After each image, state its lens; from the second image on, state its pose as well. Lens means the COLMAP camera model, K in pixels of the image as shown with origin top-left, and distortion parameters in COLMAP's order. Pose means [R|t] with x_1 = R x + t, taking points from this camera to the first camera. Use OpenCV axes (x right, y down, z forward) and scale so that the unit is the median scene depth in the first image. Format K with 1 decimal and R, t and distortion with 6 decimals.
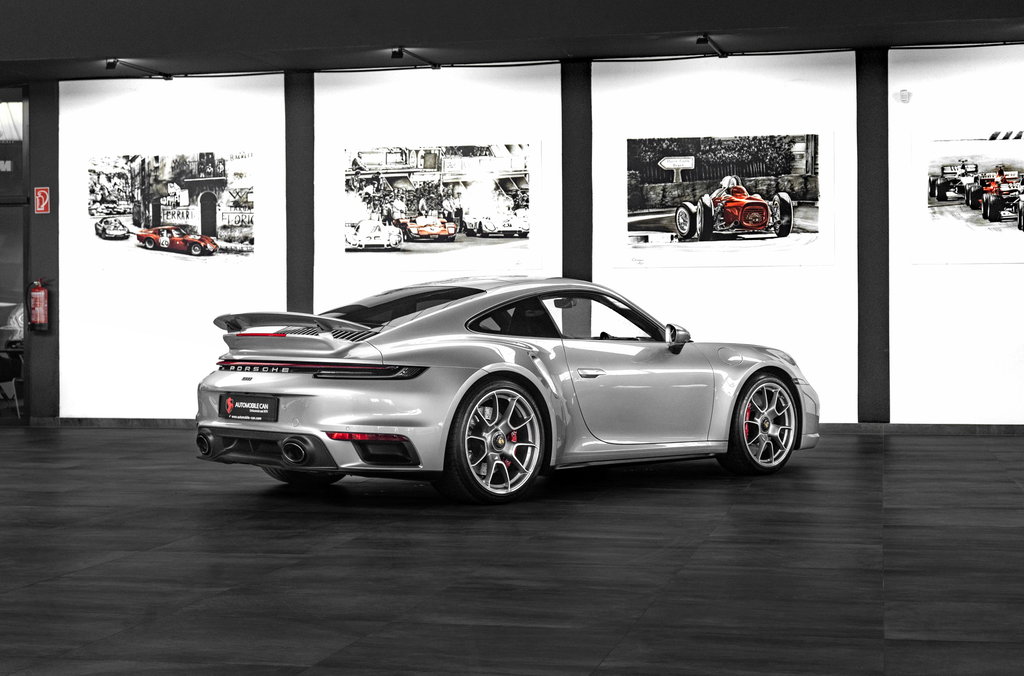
lens RADIAL K [[1715.5, 0, 512.0], [0, 1715.5, 338.0], [0, 0, 1]] dist [0.014273, 0.016692]
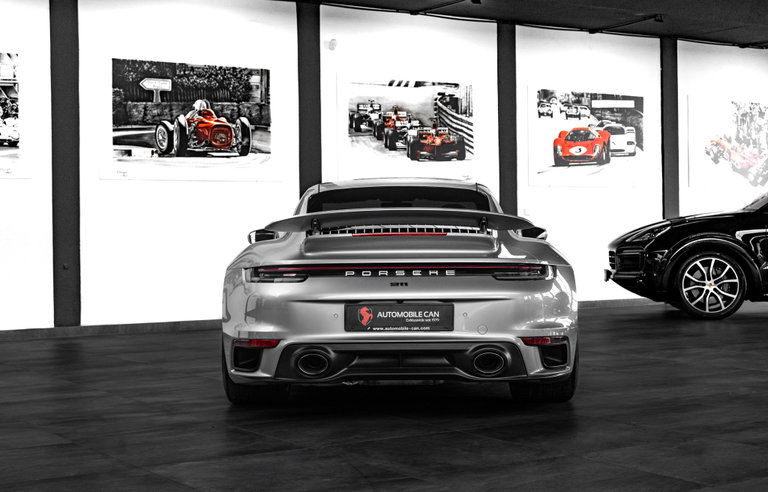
lens RADIAL K [[1271.3, 0, 384.0], [0, 1271.3, 246.0], [0, 0, 1]] dist [0.003137, 0.068288]
pose [[0.706436, -0.010413, 0.707700, -0.375169], [0.013931, 0.999903, 0.000806, 0.002060], [-0.707640, 0.009289, 0.706513, 0.328138]]
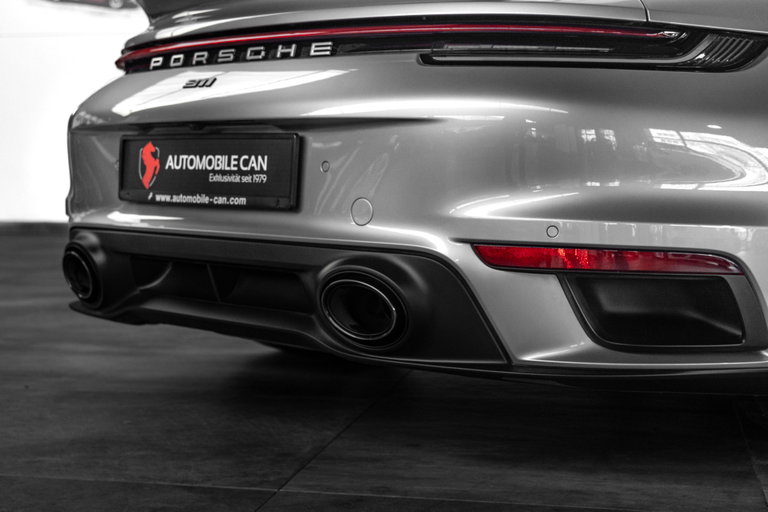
lens RADIAL K [[1345.1, 0, 384.0], [0, 1345.1, 256.0], [0, 0, 1]] dist [-0.007313, -0.022010]
pose [[0.999978, -0.002403, 0.006225, -0.072585], [0.001931, 0.997202, 0.074734, 0.022850], [-0.006387, -0.074721, 0.997184, 0.444195]]
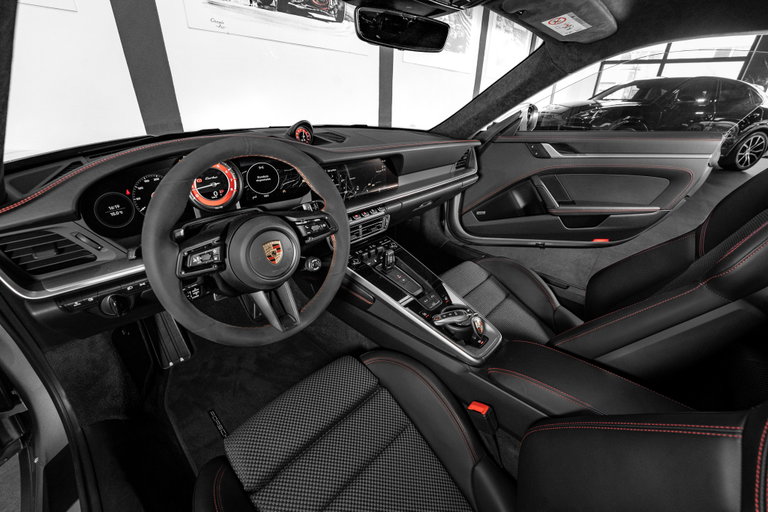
lens RADIAL K [[313.1, 0, 384.0], [0, 313.1, 256.0], [0, 0, 1]] dist [-0.026466, 0.000079]
pose [[0.468668, -0.379824, 0.797548, -0.057068], [-0.019996, 0.898050, 0.439438, -0.008369], [-0.883148, -0.221898, 0.413293, 0.840178]]
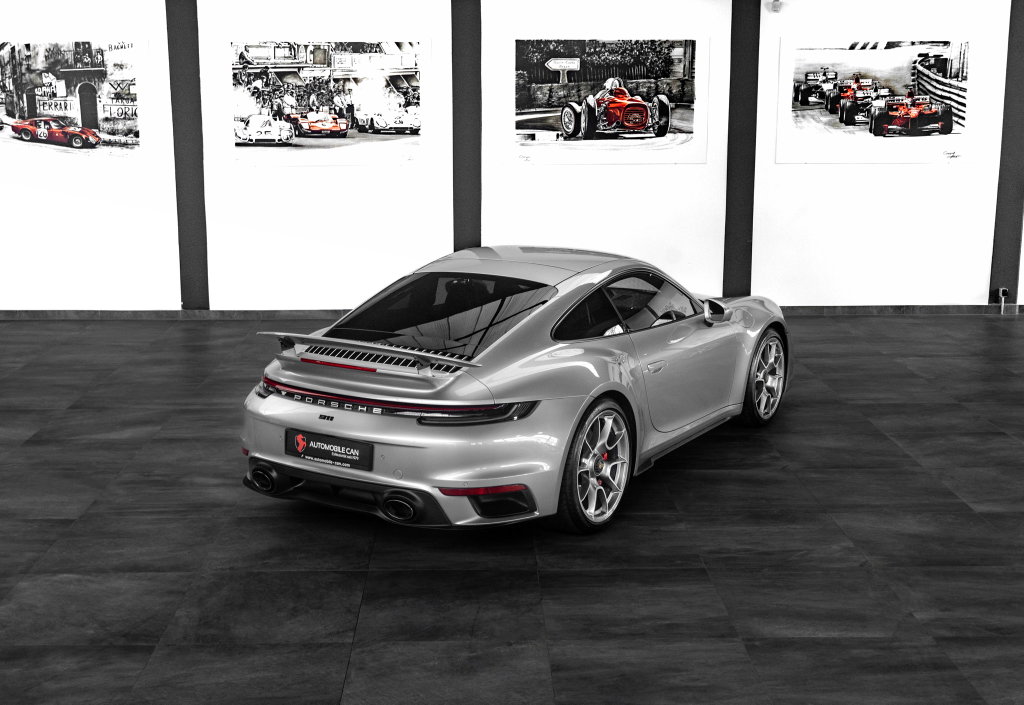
lens RADIAL K [[1302.4, 0, 501.3], [0, 1302.4, 354.6], [0, 0, 1]] dist [0.008009, 0.002325]
pose [[0.972584, -0.044445, 0.228263, -0.131257], [-0.000543, 0.981130, 0.193350, -0.081868], [-0.232550, -0.188173, 0.954207, 0.213131]]
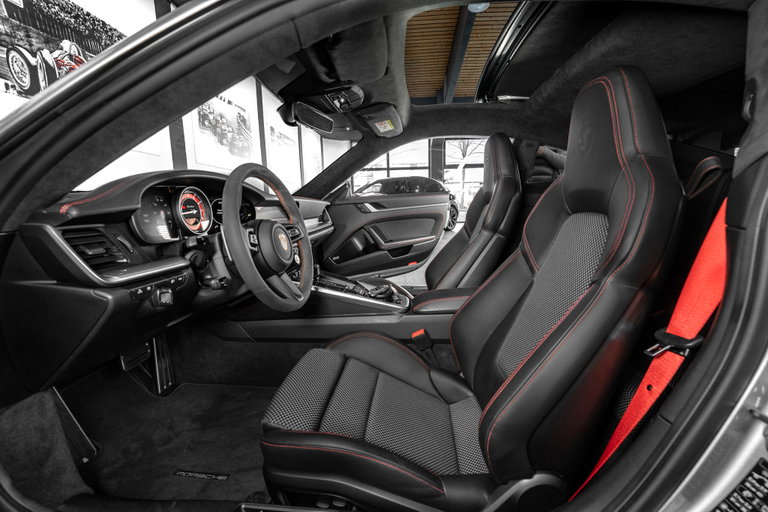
lens RADIAL K [[313.1, 0, 384.0], [0, 313.1, 256.0], [0, 0, 1]] dist [-0.024817, 0.004636]
pose [[-0.172712, -0.150928, 0.973340, -0.085258], [0.031026, 0.986866, 0.158531, 0.001910], [-0.984484, 0.057579, -0.165761, 0.858706]]
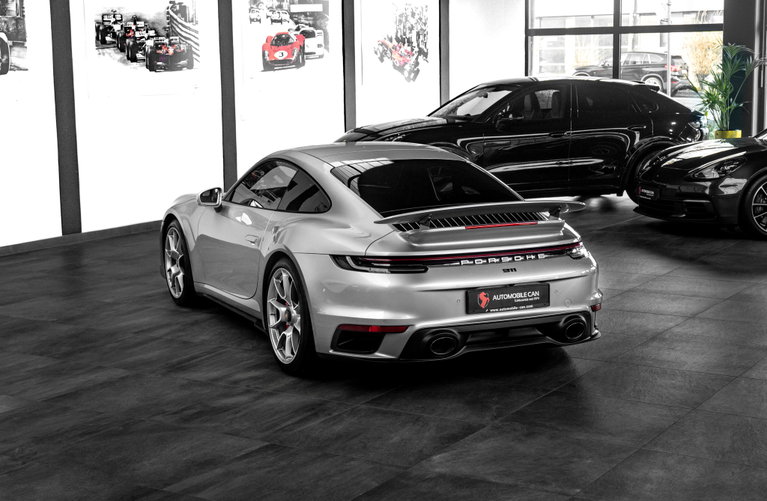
lens RADIAL K [[1298.7, 0, 383.5], [0, 1298.7, 250.5], [0, 0, 1]] dist [0.006187, 0.006647]
pose [[0.333349, -0.136177, 0.932917, -0.536163], [0.018271, 0.990261, 0.138019, -0.056878], [-0.942626, -0.028964, 0.332591, 0.492565]]
